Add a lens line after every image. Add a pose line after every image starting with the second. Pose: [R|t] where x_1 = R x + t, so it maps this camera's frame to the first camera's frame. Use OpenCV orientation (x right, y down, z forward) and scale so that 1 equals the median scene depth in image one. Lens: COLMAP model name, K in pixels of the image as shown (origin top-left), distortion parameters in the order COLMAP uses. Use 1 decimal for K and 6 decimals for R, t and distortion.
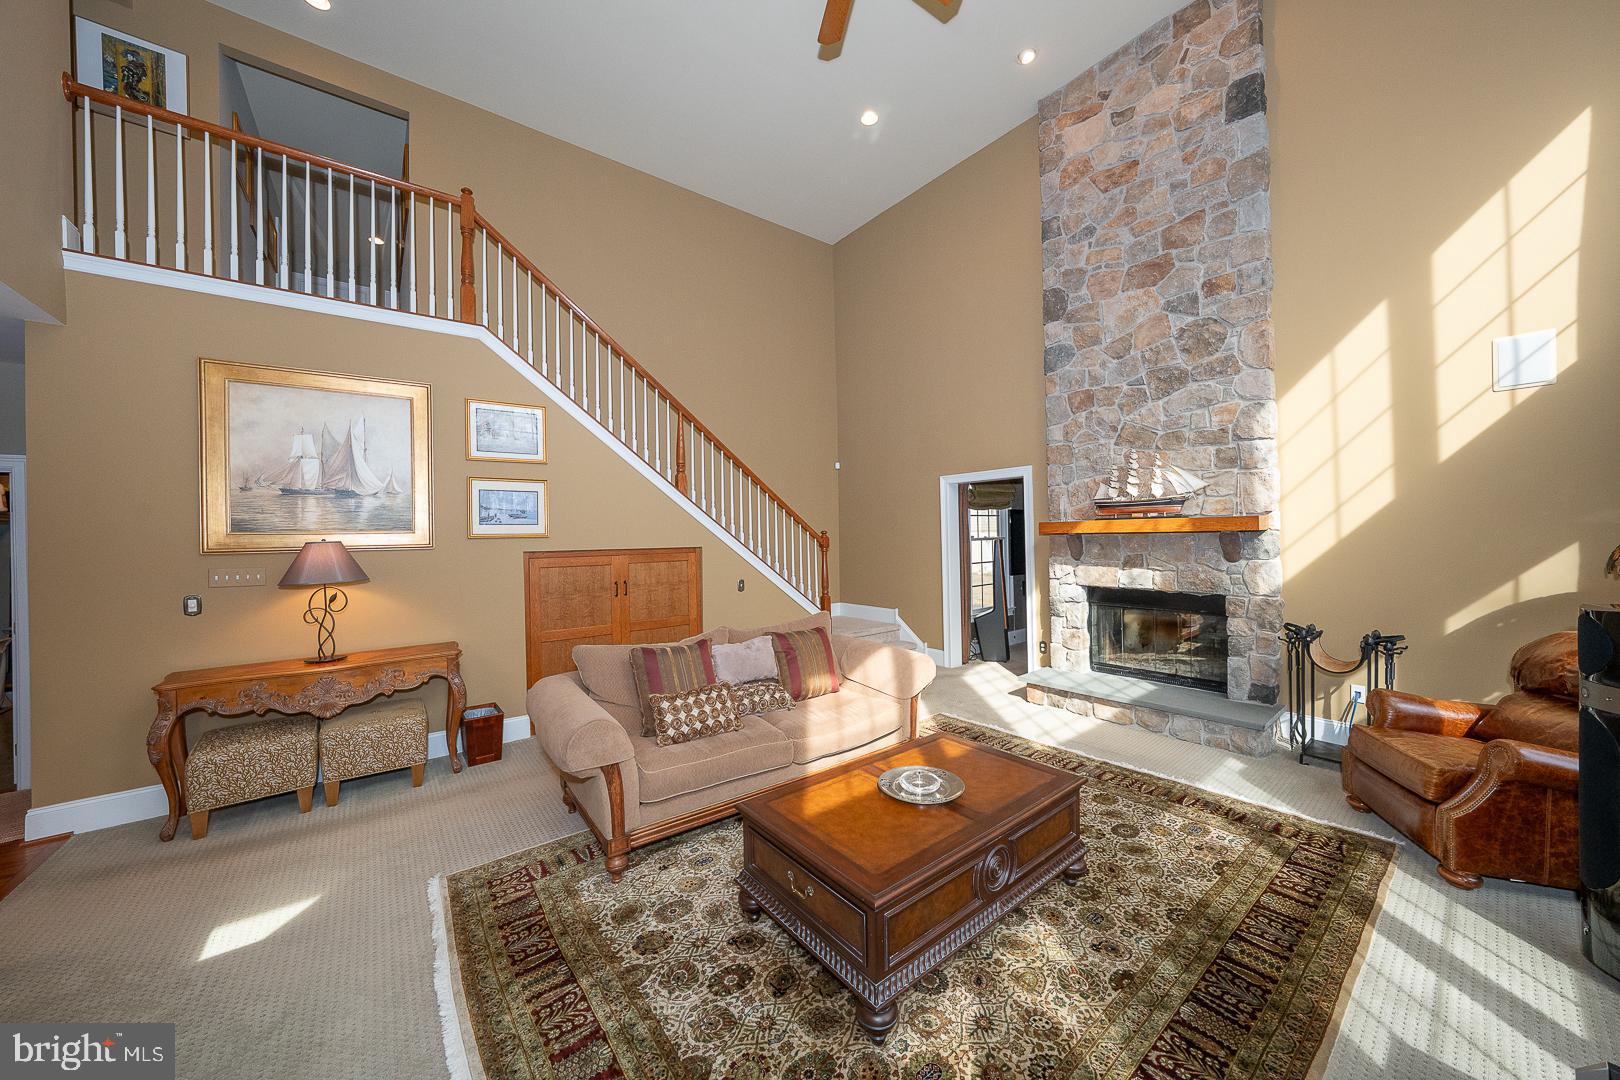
lens RADIAL K [[561.1, 0, 814.1], [0, 561.1, 536.4], [0, 0, 1]] dist [-0.032367, 0.008960]
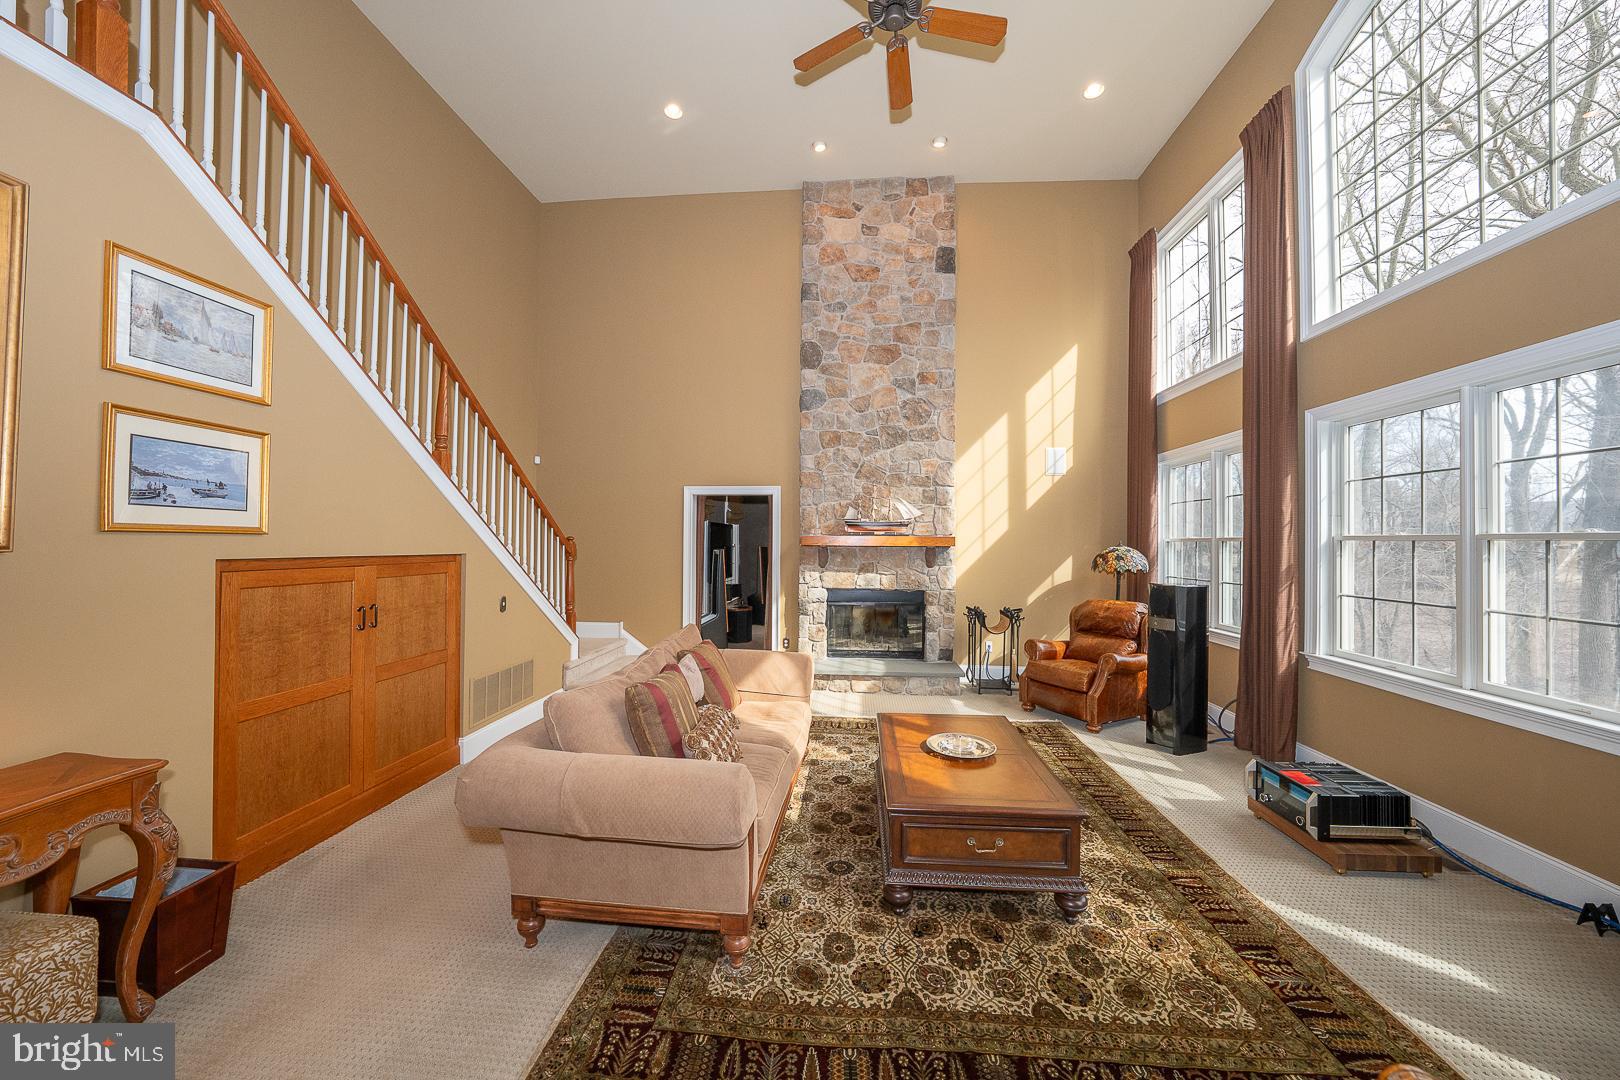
lens RADIAL K [[557.6, 0, 814.5], [0, 557.6, 536.5], [0, 0, 1]] dist [-0.020044, 0.000148]
pose [[0.677877, 0.032029, 0.734477, -0.523158], [-0.018238, 0.999476, -0.026751, 0.008678], [-0.734949, 0.004738, 0.678106, 0.214896]]
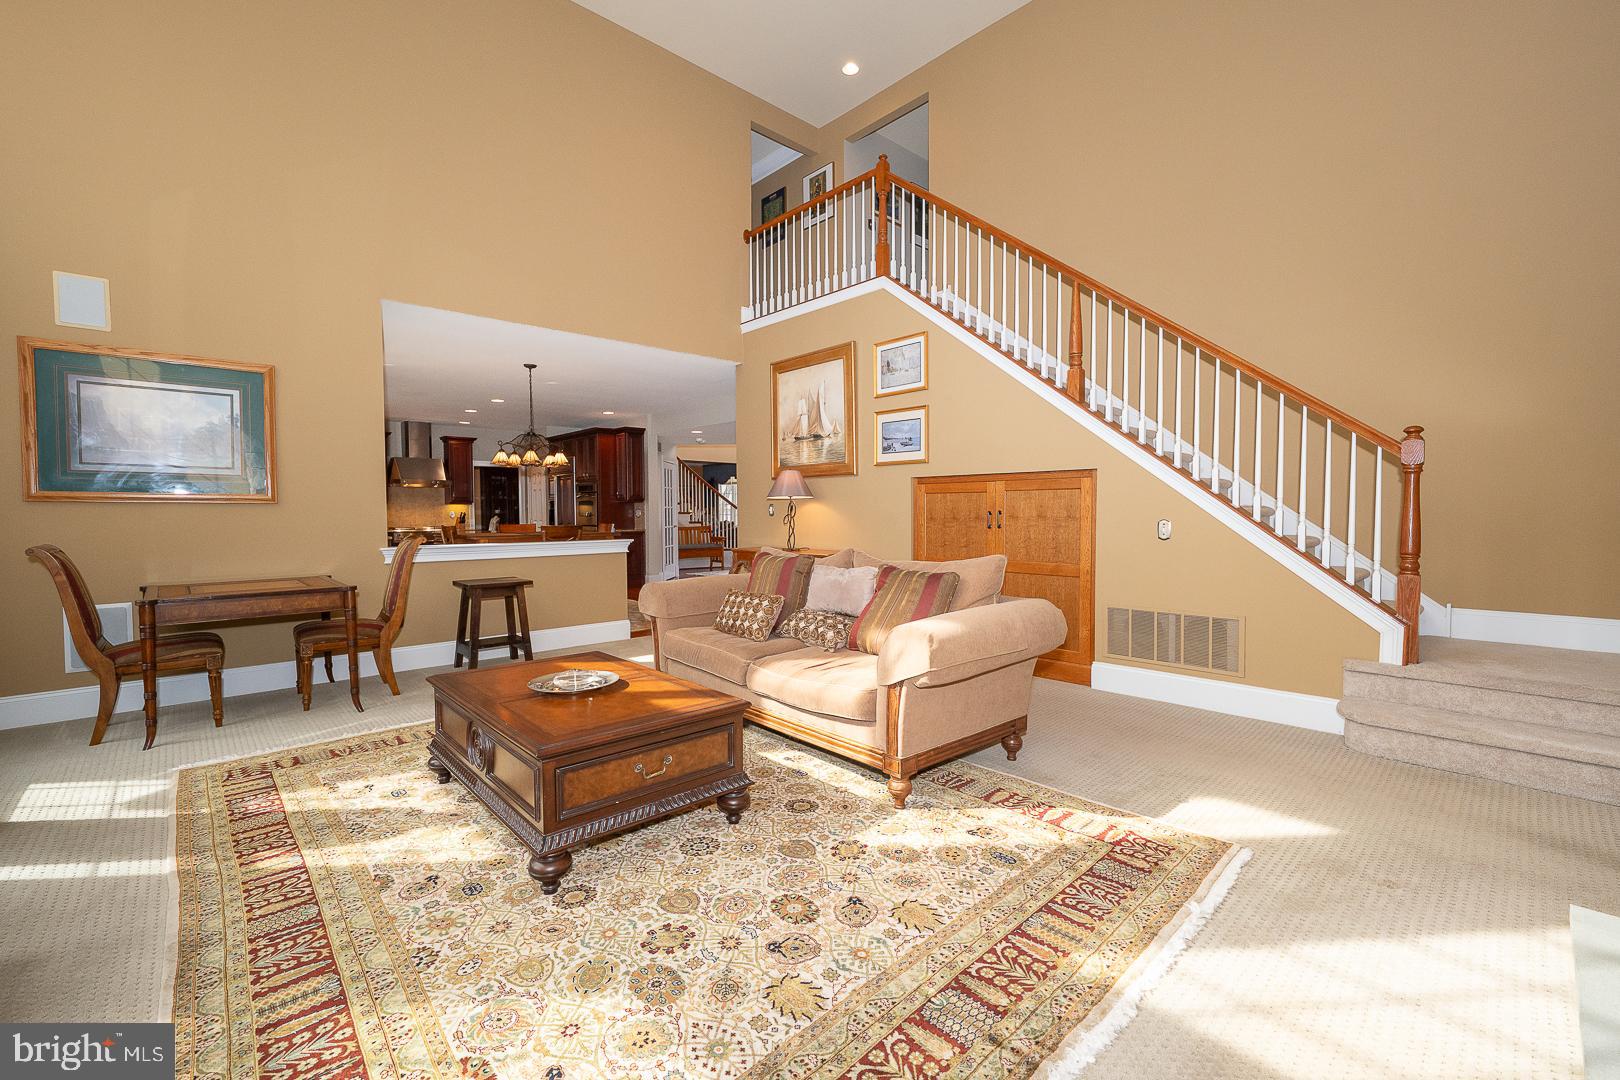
lens RADIAL K [[679.4, 0, 810.0], [0, 679.4, 540.0], [0, 0, 1]] dist [-0.012396, 0.005870]
pose [[0.075974, 0.060827, -0.995253, 0.757700], [-0.000981, 0.998142, 0.060929, 0.068035], [0.997109, -0.003653, 0.075892, 0.720226]]
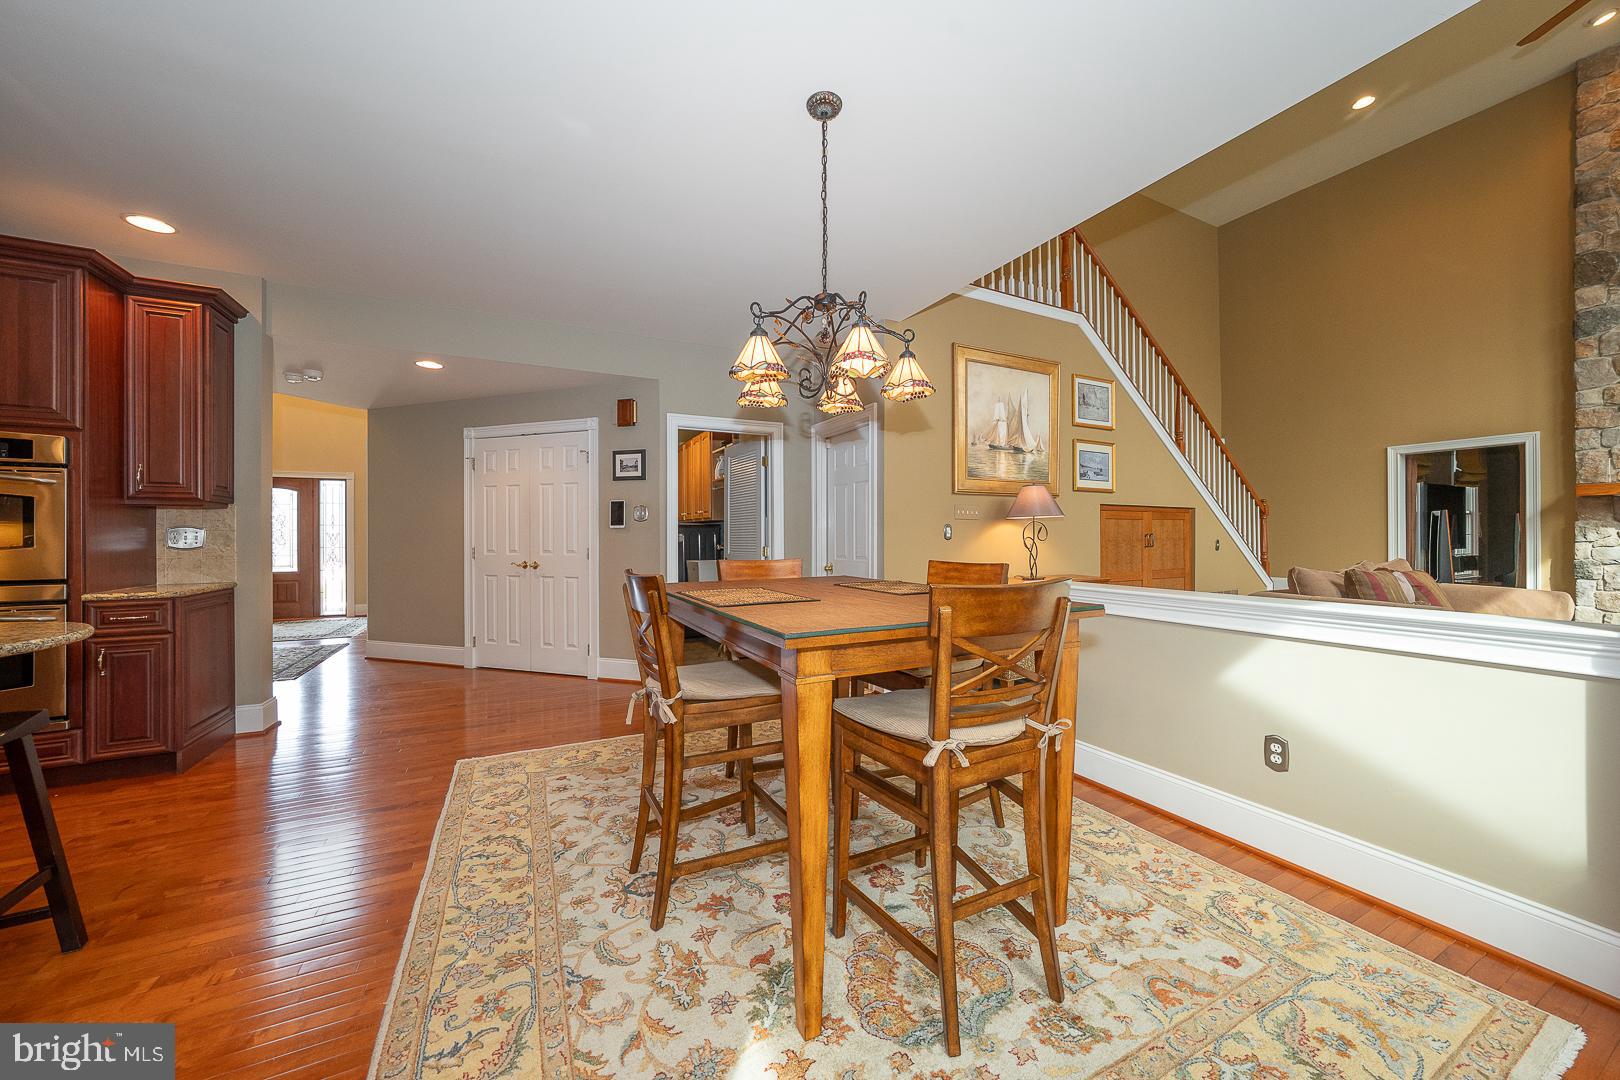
lens RADIAL K [[582.2, 0, 820.5], [0, 582.2, 533.5], [0, 0, 1]] dist [-0.002088, -0.000217]
pose [[0.984969, 0.016075, -0.171983, -0.903652], [-0.016920, 0.999851, -0.003451, 0.105613], [0.171902, 0.006309, 0.985094, -0.321700]]
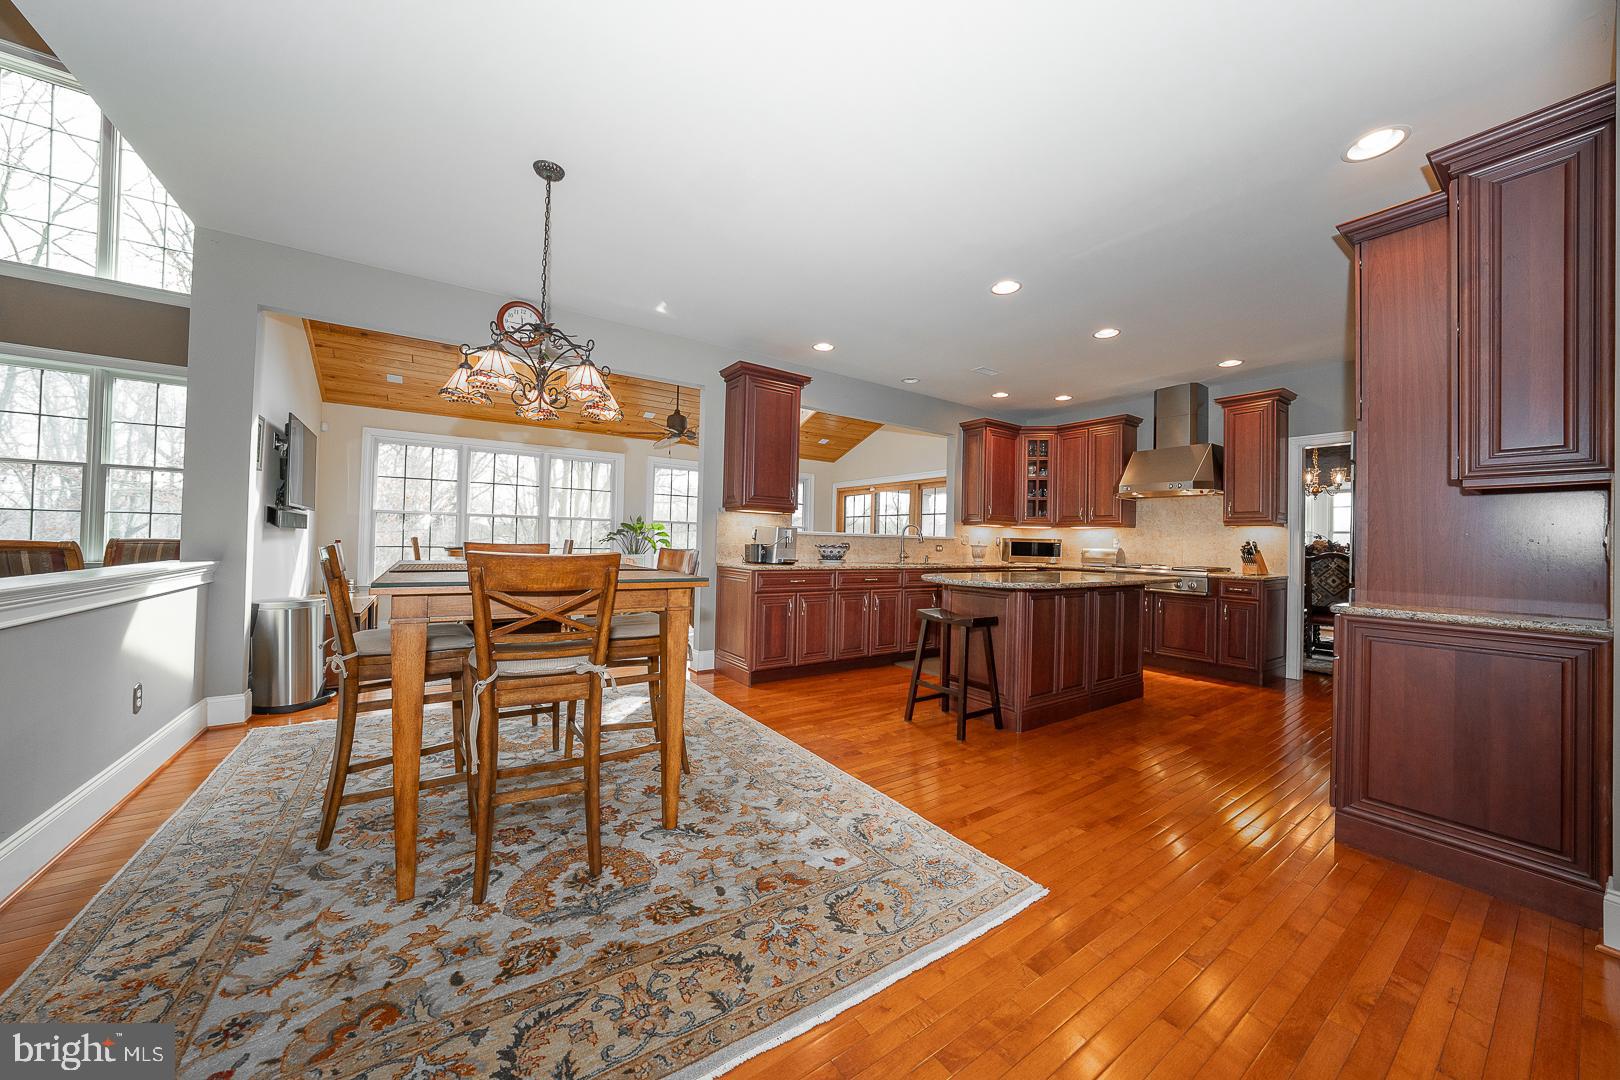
lens RADIAL K [[561.1, 0, 814.1], [0, 561.1, 536.4], [0, 0, 1]] dist [-0.032367, 0.008960]
pose [[-0.998377, -0.005502, 0.056685, -1.333636], [-0.005609, 0.999983, -0.001734, 0.125559], [-0.056675, -0.002049, -0.998391, 0.803725]]
